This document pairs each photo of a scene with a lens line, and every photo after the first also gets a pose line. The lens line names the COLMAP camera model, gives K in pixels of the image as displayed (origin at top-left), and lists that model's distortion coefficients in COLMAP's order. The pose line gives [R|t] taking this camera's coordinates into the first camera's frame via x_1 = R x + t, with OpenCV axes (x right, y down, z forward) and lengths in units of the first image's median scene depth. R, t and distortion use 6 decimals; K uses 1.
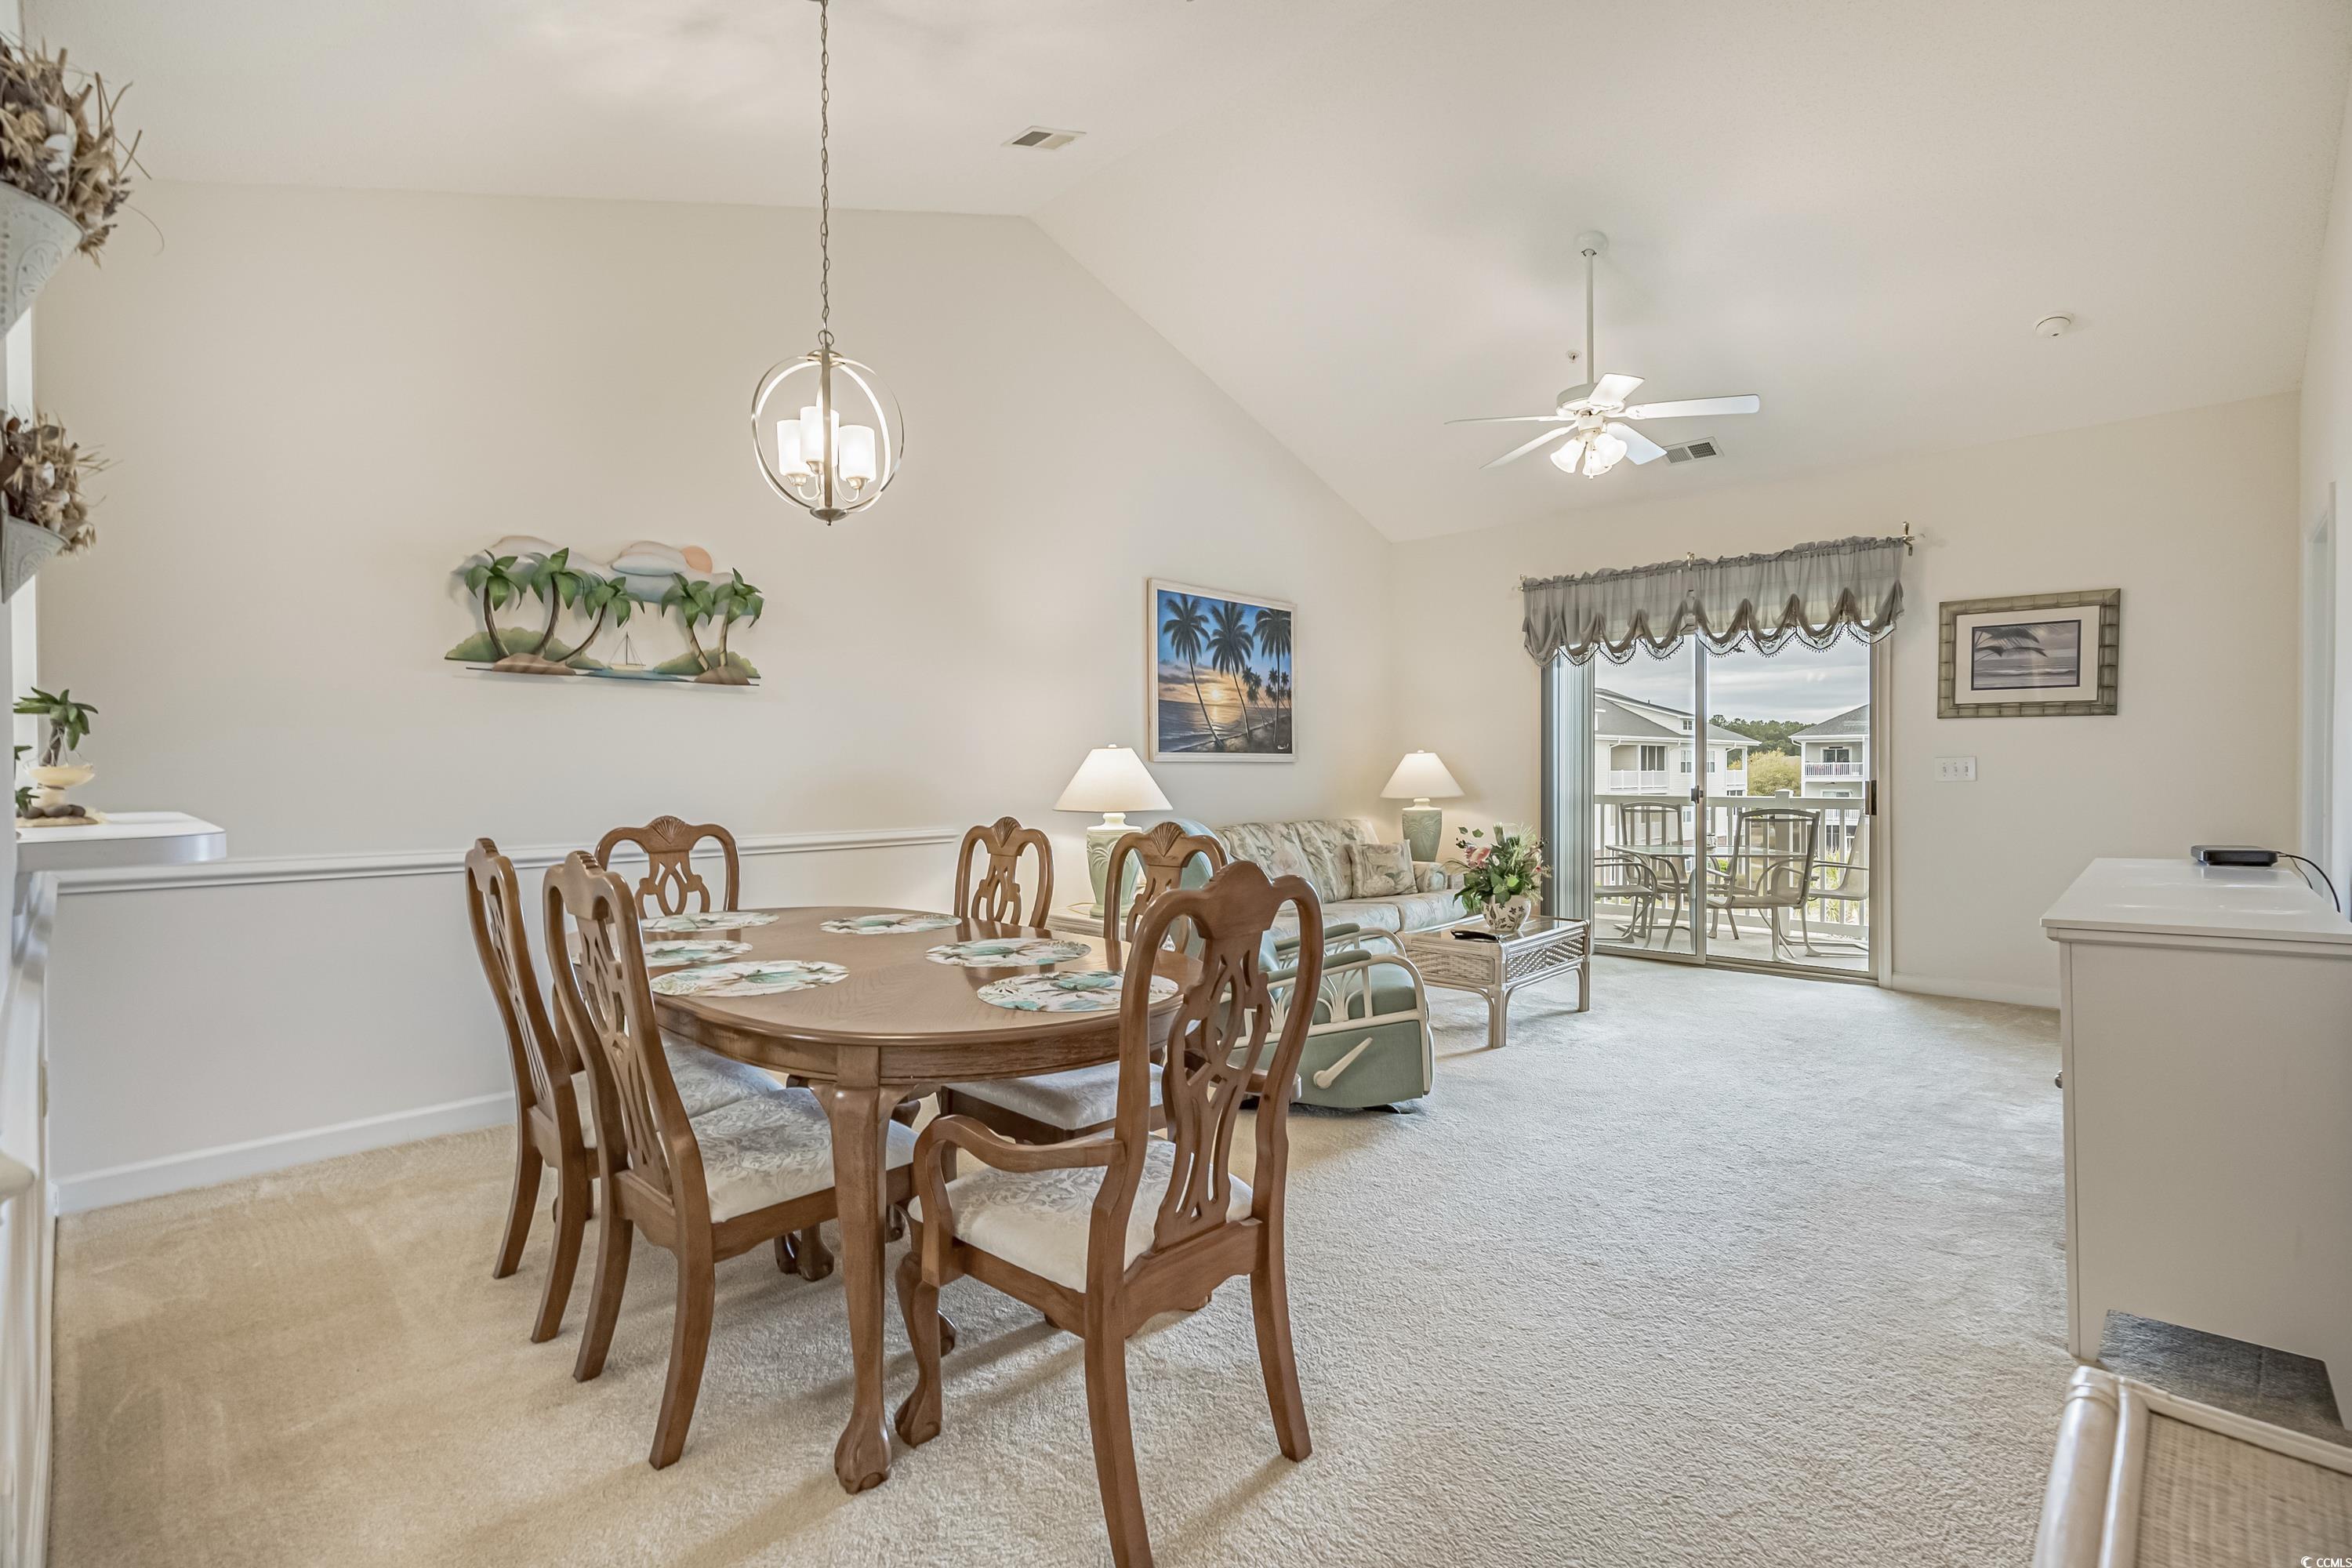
lens RADIAL K [[1067.1, 0, 1177.9], [0, 1067.1, 785.7], [0, 0, 1]] dist [-0.018212, 0.007456]
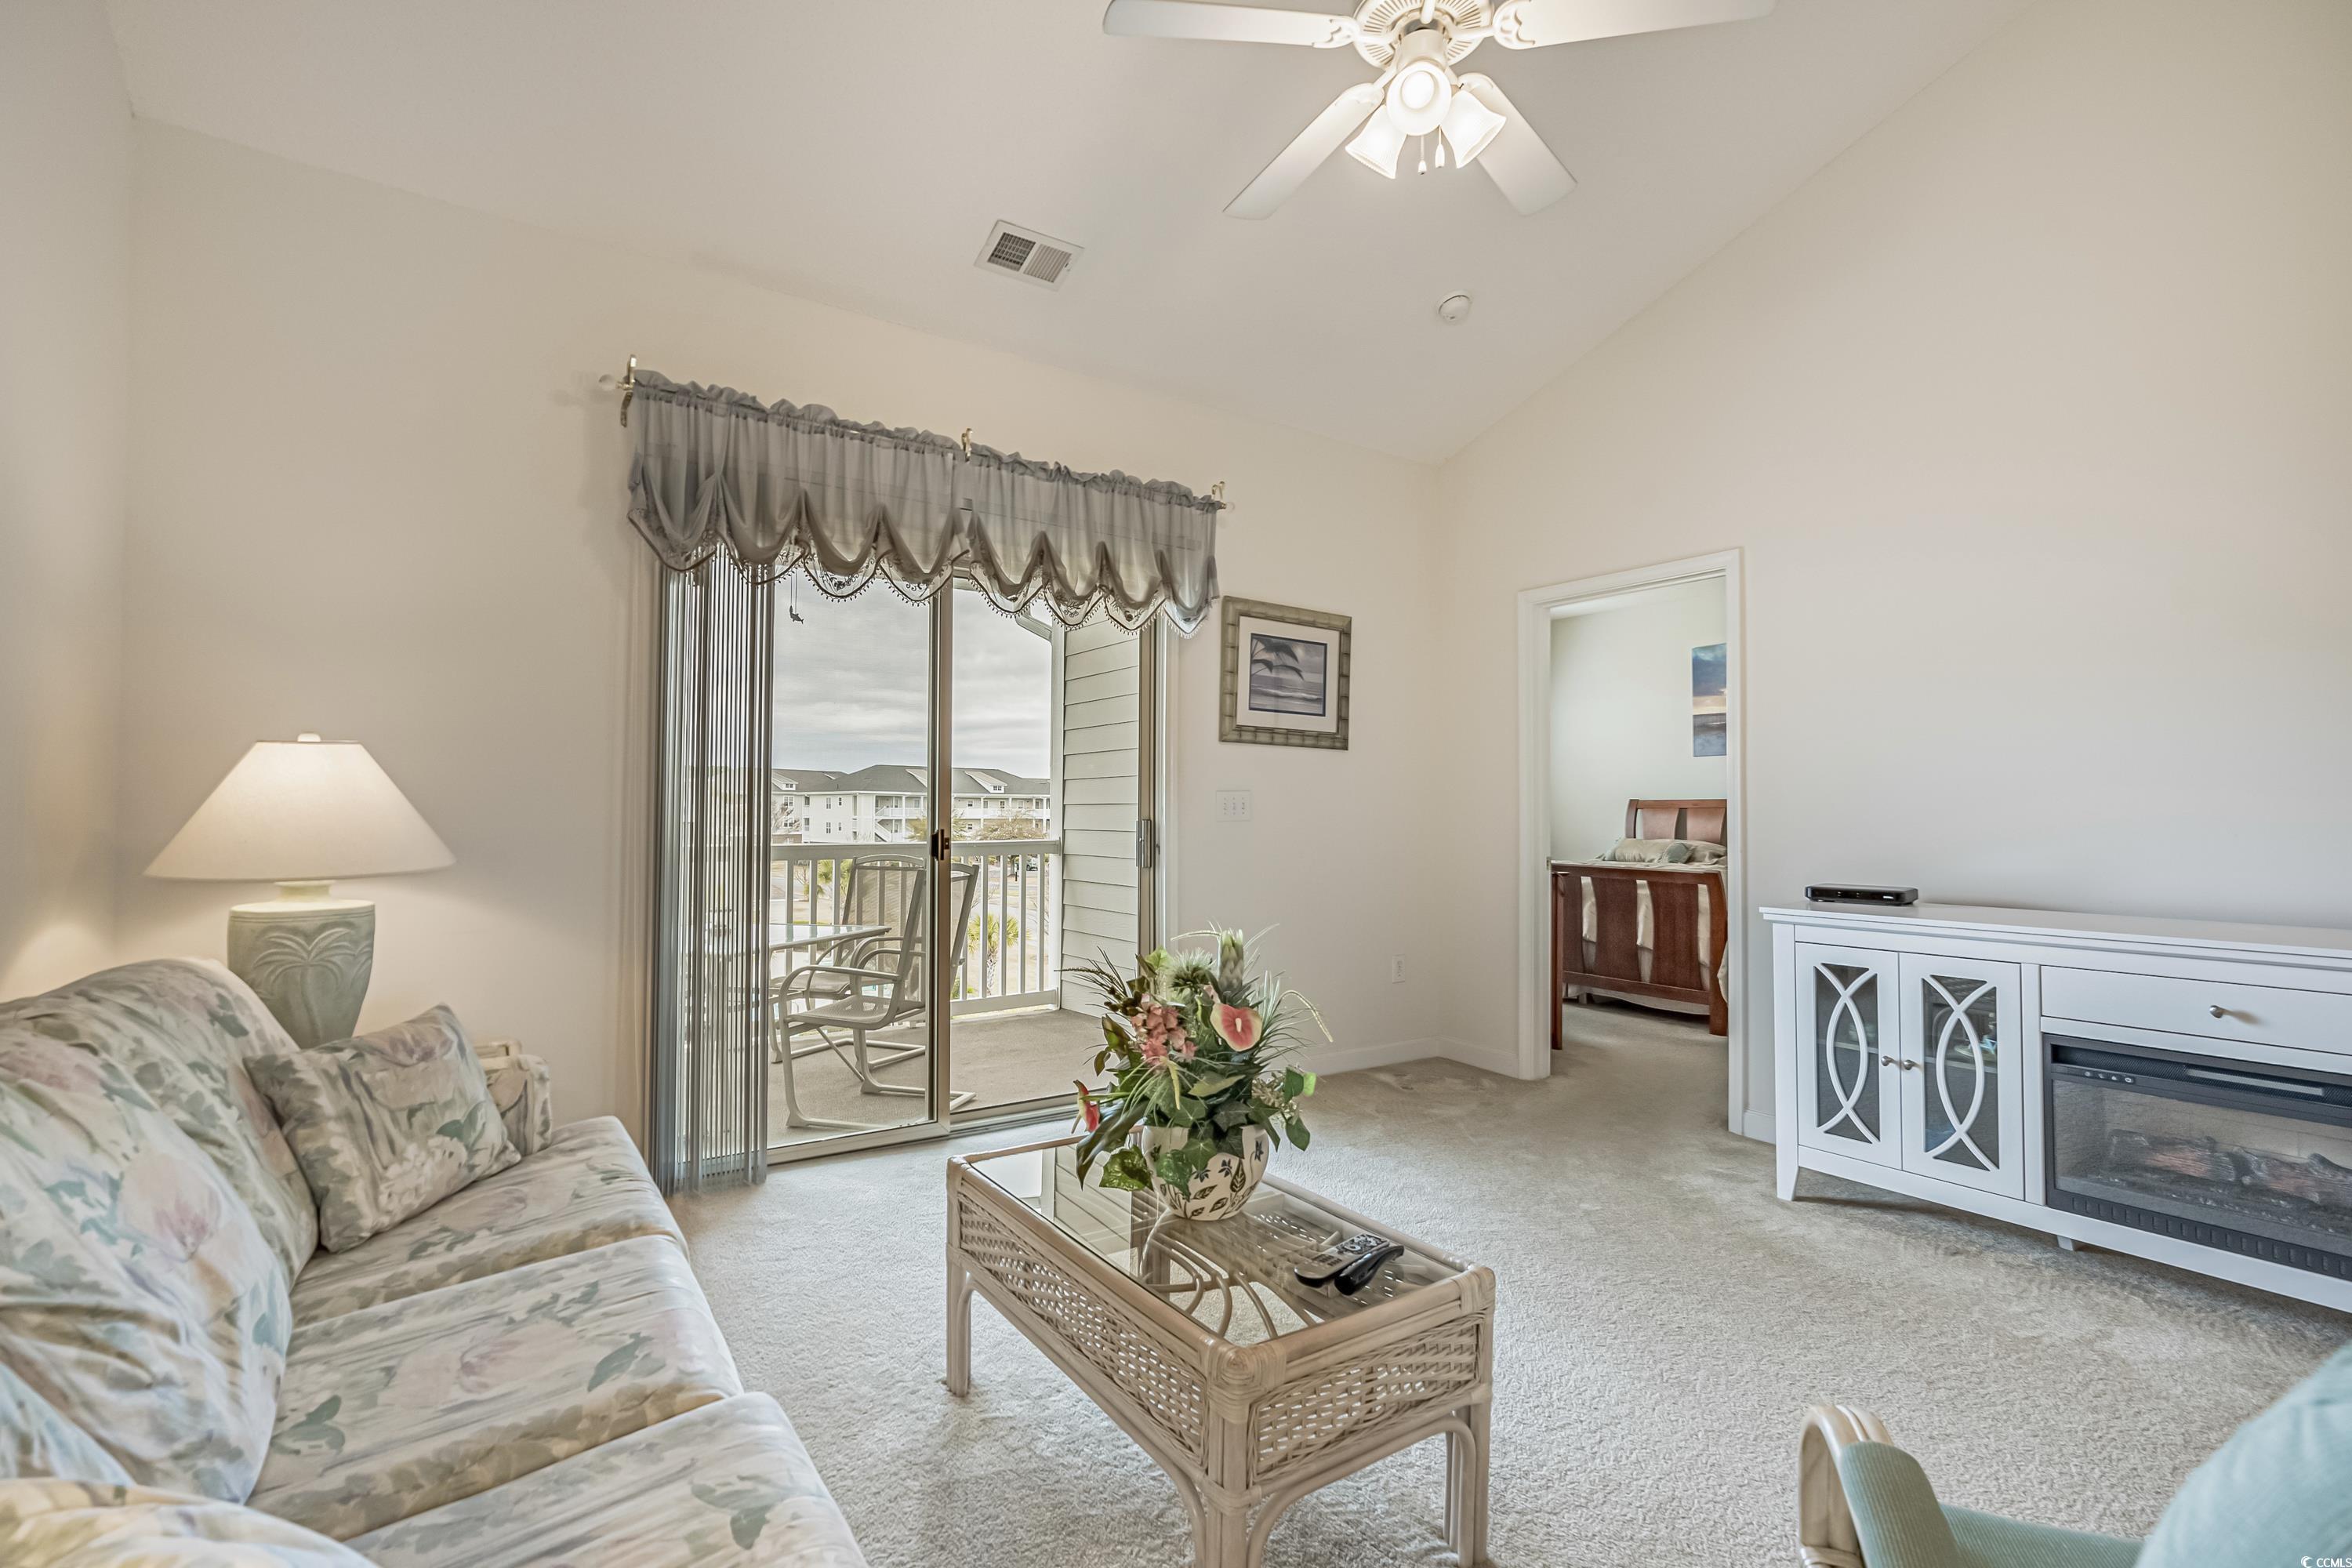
lens RADIAL K [[1082.7, 0, 1187.3], [0, 1082.7, 789.6], [0, 0, 1]] dist [-0.003160, -0.000038]
pose [[0.213031, 0.026018, 0.976699, -0.075135], [0.007573, 0.999571, -0.028280, -0.004943], [-0.977016, 0.013421, 0.212743, 0.847148]]
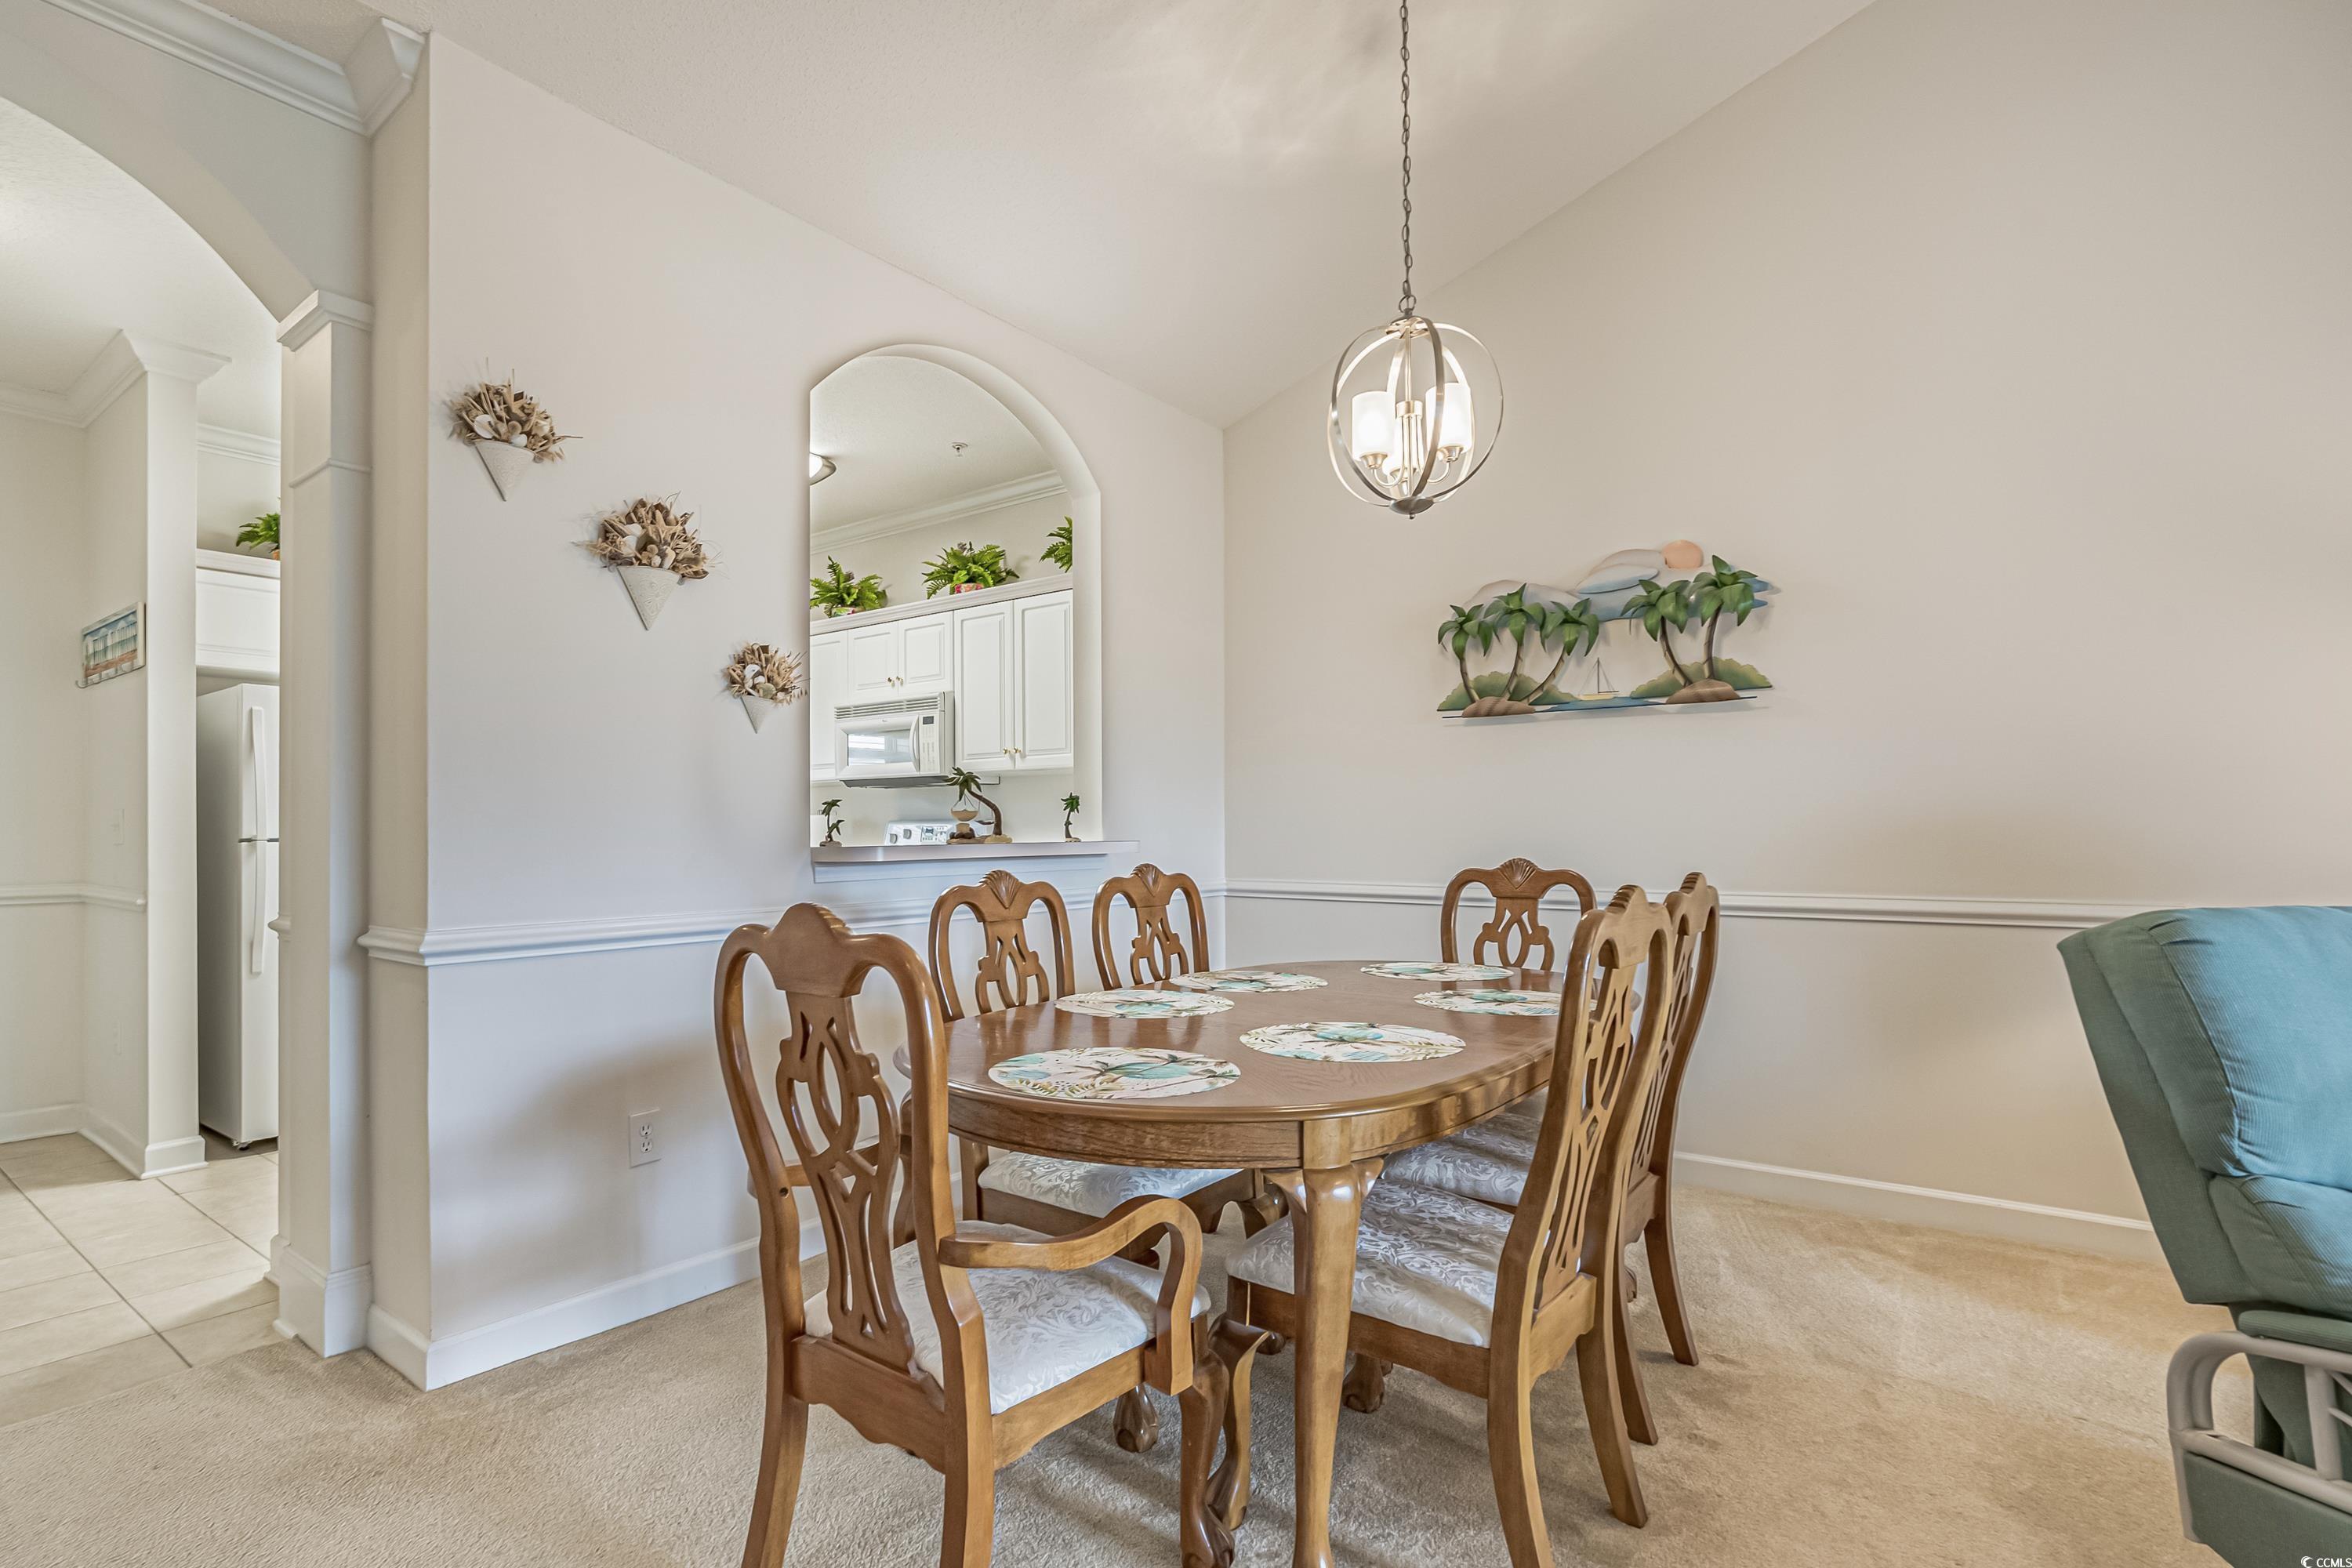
lens RADIAL K [[1140.4, 0, 1103.1], [0, 1140.4, 824.2], [0, 0, 1]] dist [-0.022467, 0.010298]
pose [[0.088934, -0.001898, -0.996036, 0.292767], [-0.008566, 0.999960, -0.002670, 0.002832], [0.996001, 0.008770, 0.088915, 0.351031]]
